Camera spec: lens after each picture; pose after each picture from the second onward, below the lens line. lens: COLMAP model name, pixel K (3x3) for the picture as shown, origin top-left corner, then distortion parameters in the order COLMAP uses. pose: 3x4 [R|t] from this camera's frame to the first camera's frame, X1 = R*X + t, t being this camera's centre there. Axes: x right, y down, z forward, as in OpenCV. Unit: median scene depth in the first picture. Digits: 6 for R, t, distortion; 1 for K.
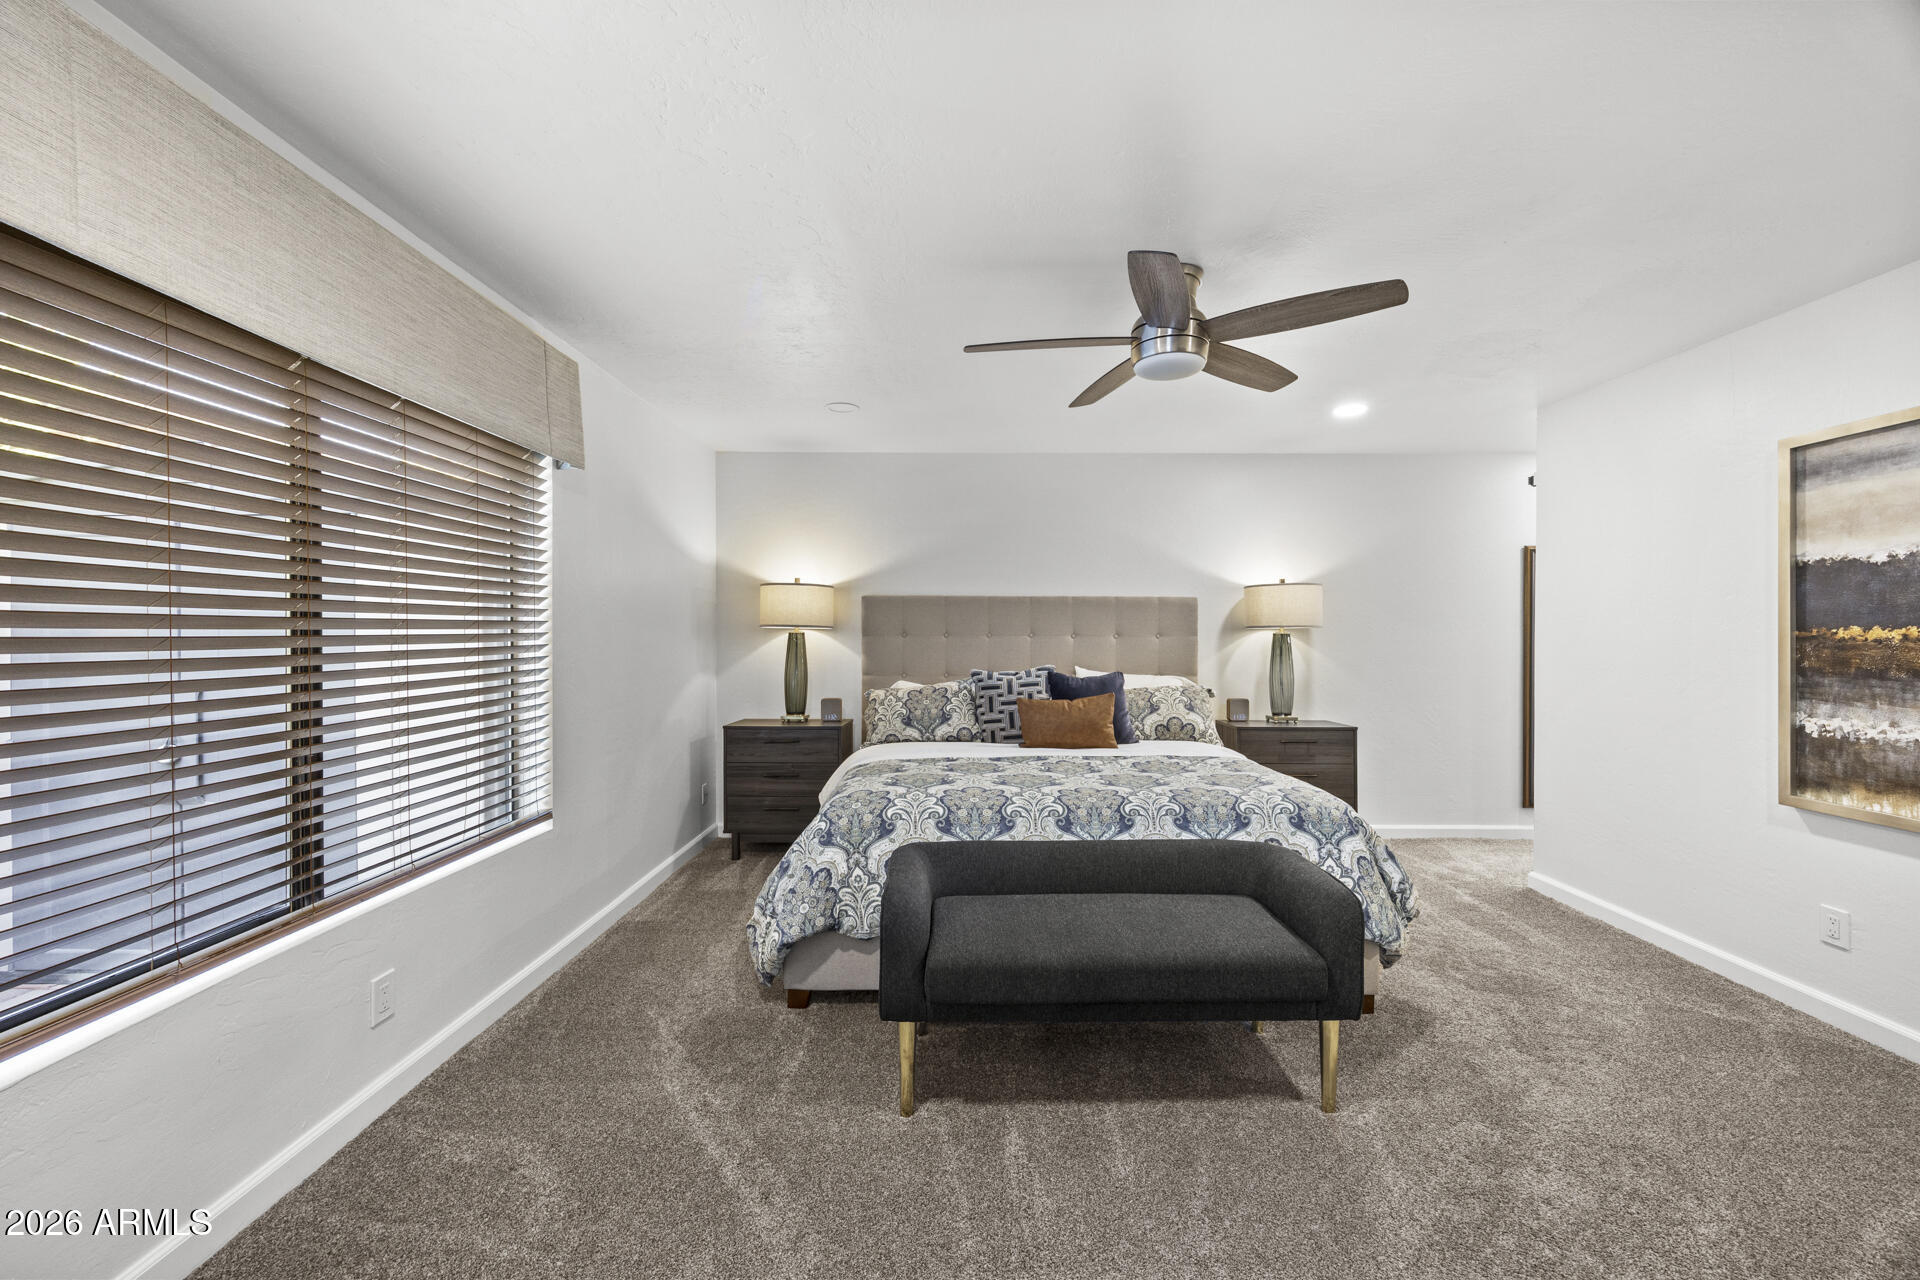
lens RADIAL K [[741.7, 0, 953.3], [0, 741.7, 641.0], [0, 0, 1]] dist [-0.002504, -0.000279]
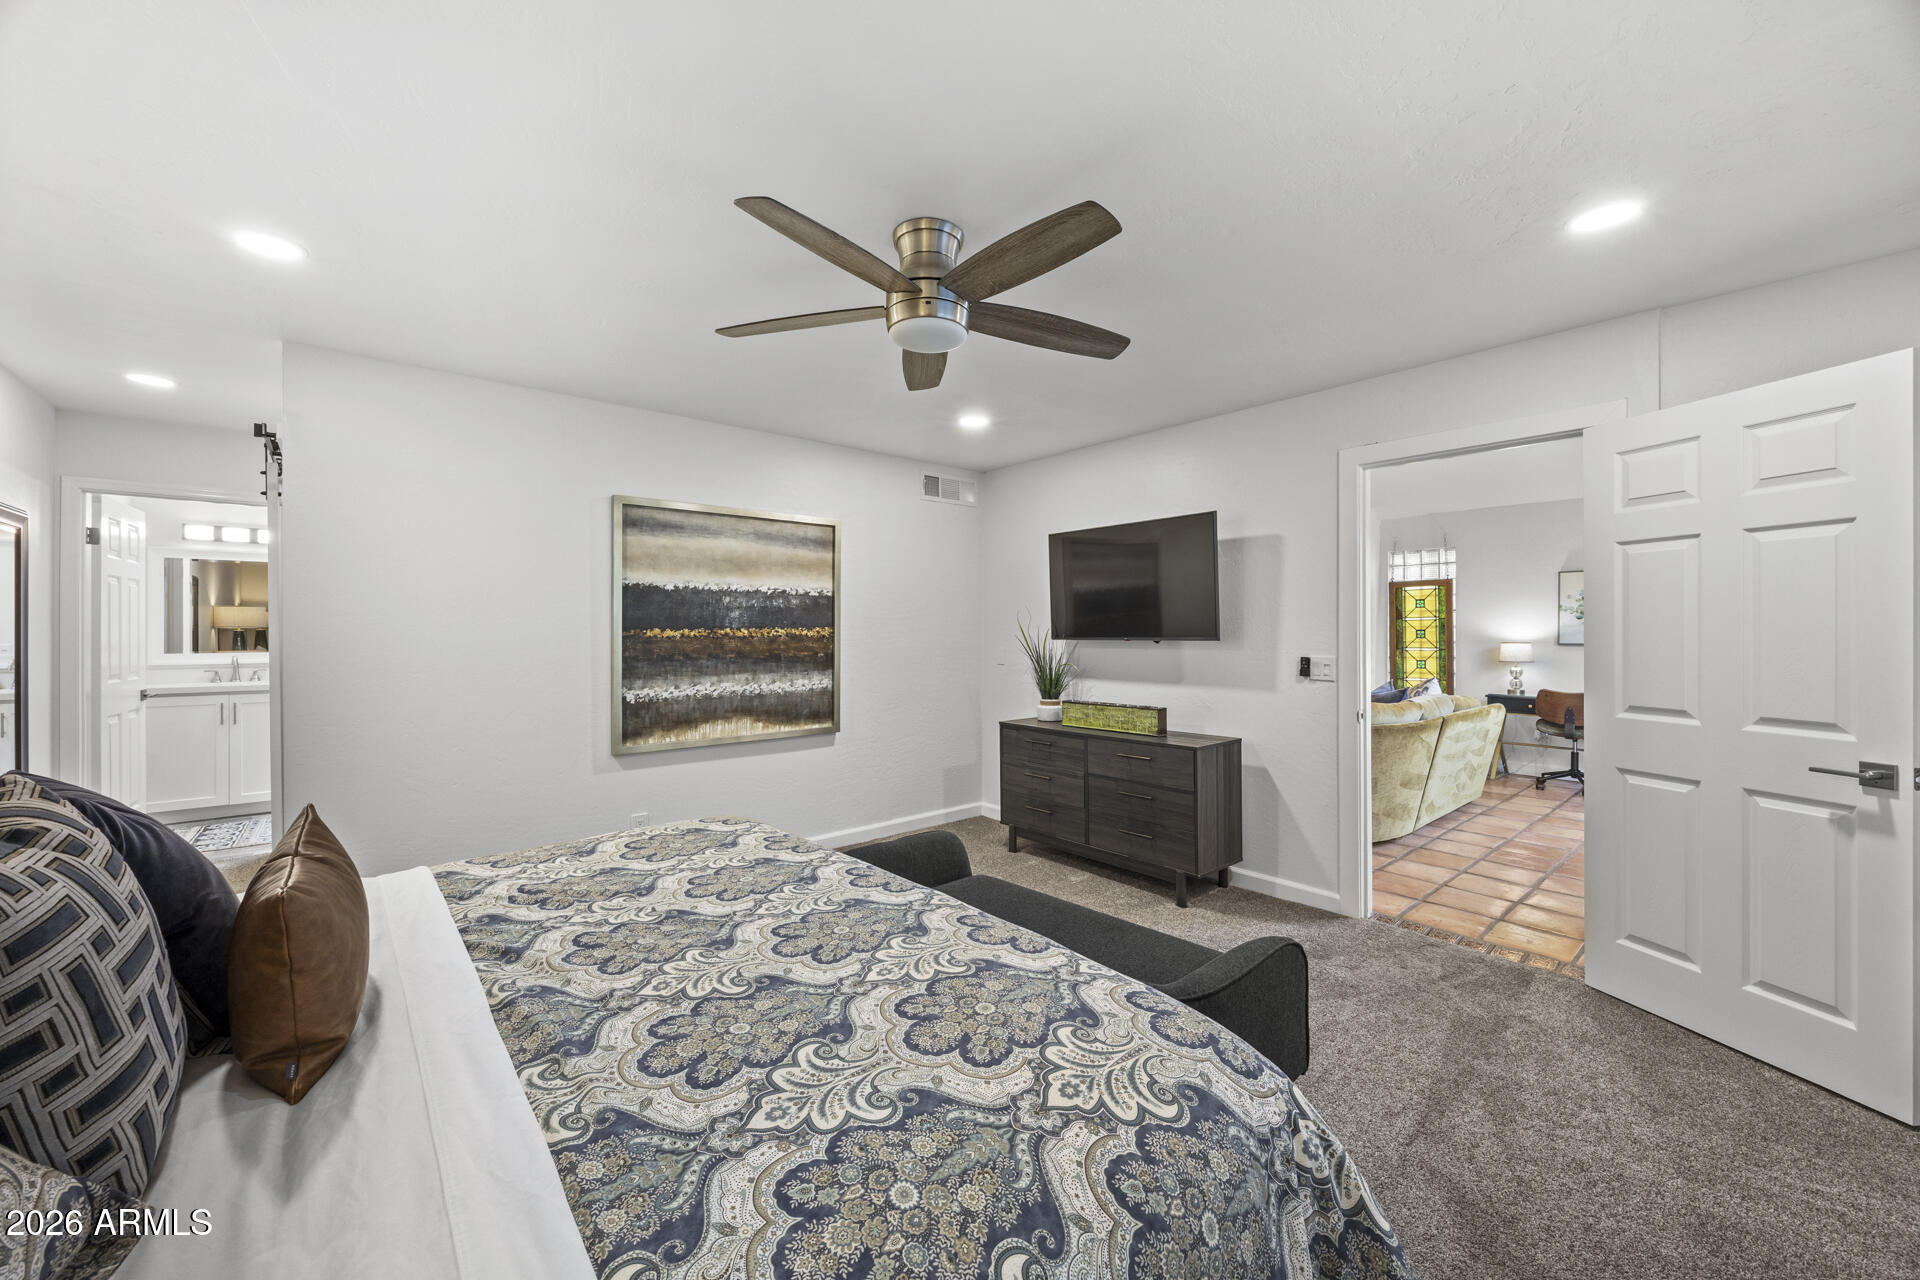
lens RADIAL K [[741.7, 0, 966.9], [0, 741.7, 629.7], [0, 0, 1]] dist [-0.002504, -0.000279]
pose [[-0.659170, 0.000457, 0.751994, -0.372417], [0.006382, 0.999967, 0.004987, -0.019932], [-0.751967, 0.008087, -0.659152, 1.426649]]
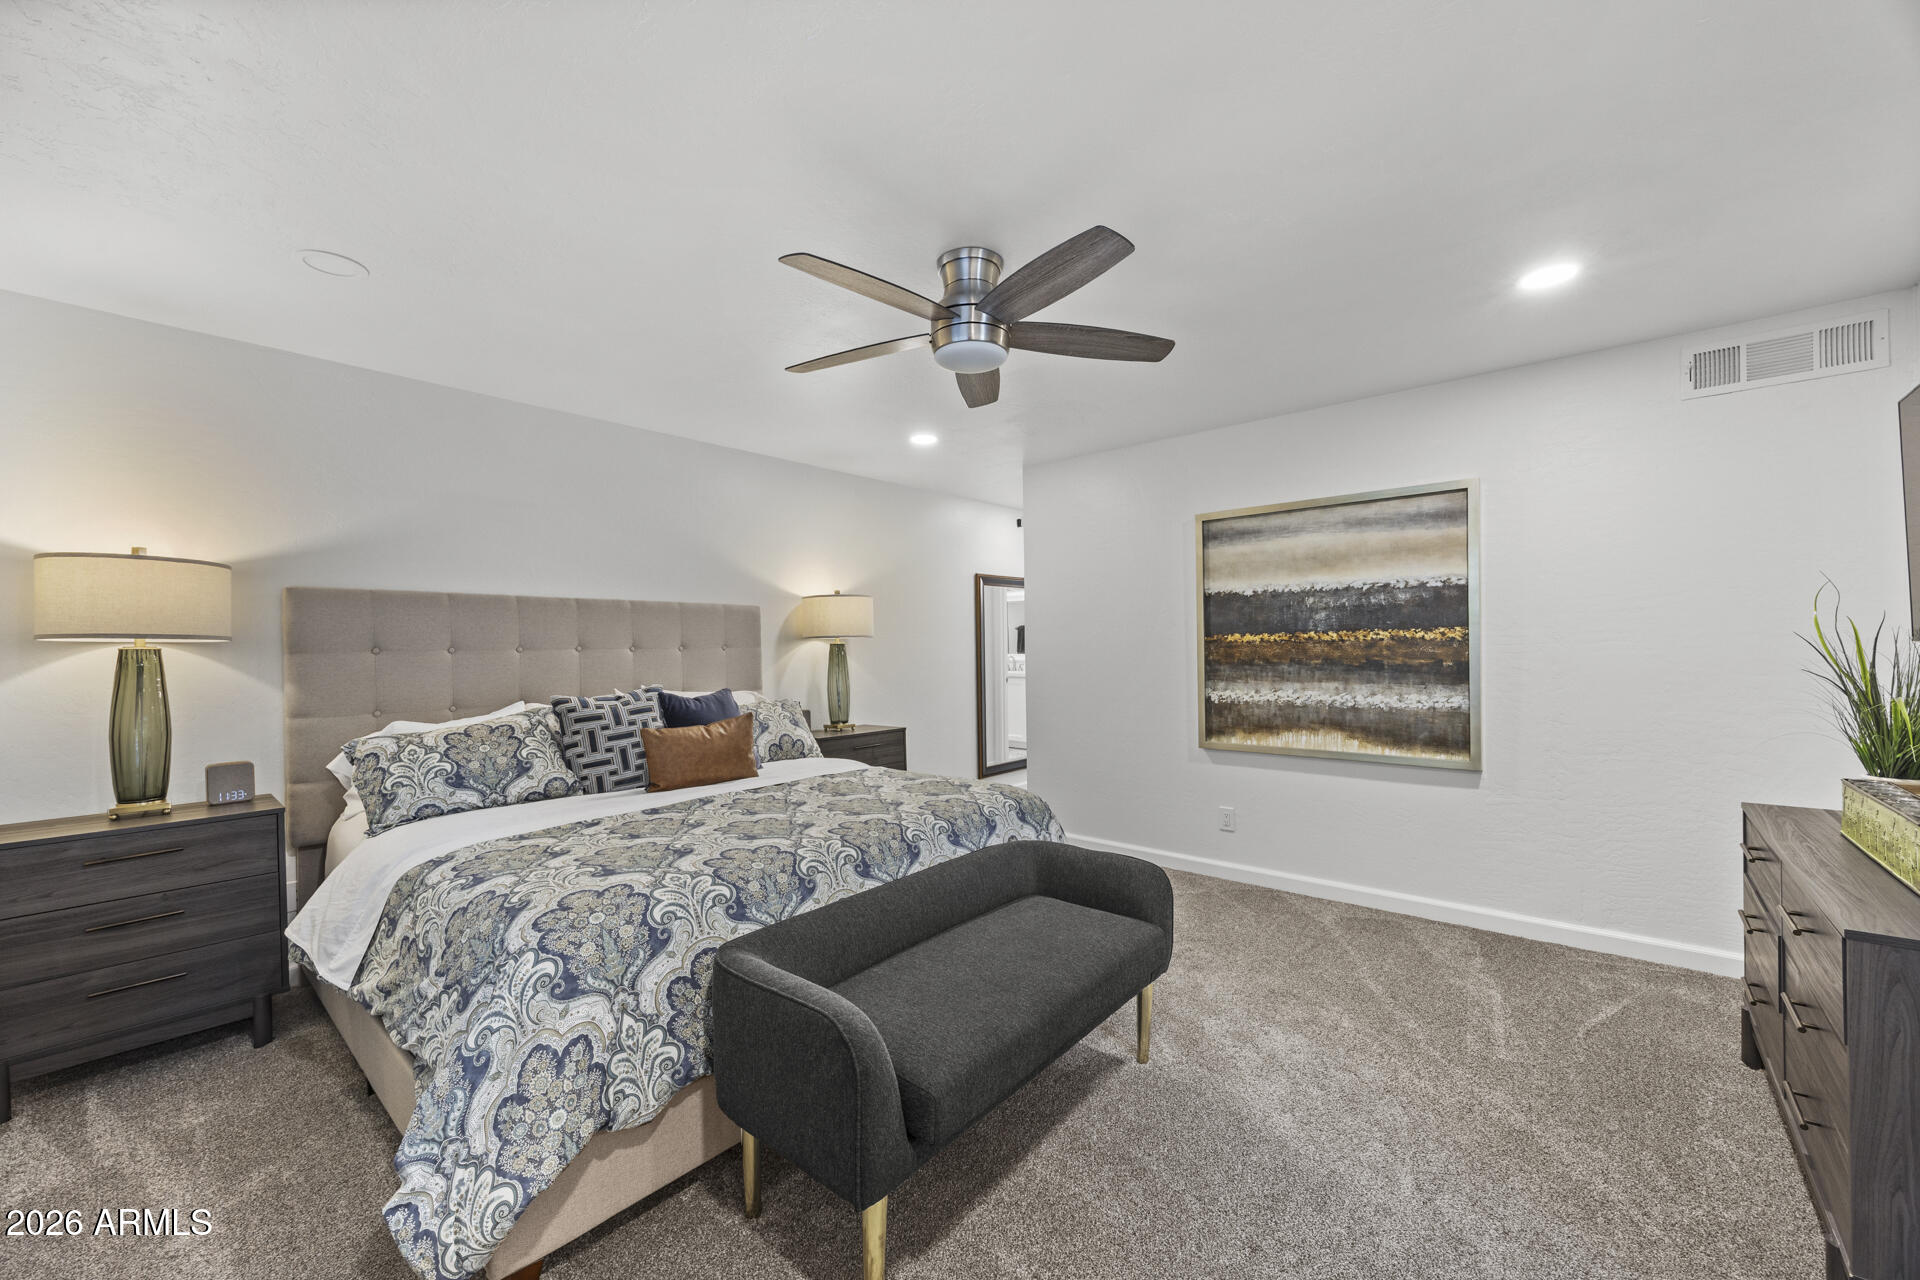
lens RADIAL K [[741.7, 0, 949.2], [0, 741.7, 654.9], [0, 0, 1]] dist [-0.002504, -0.000279]
pose [[0.657257, -0.019337, 0.753418, -0.406569], [0.020303, 0.999762, 0.007948, 0.001013], [-0.753393, 0.010073, 0.657494, 0.368595]]
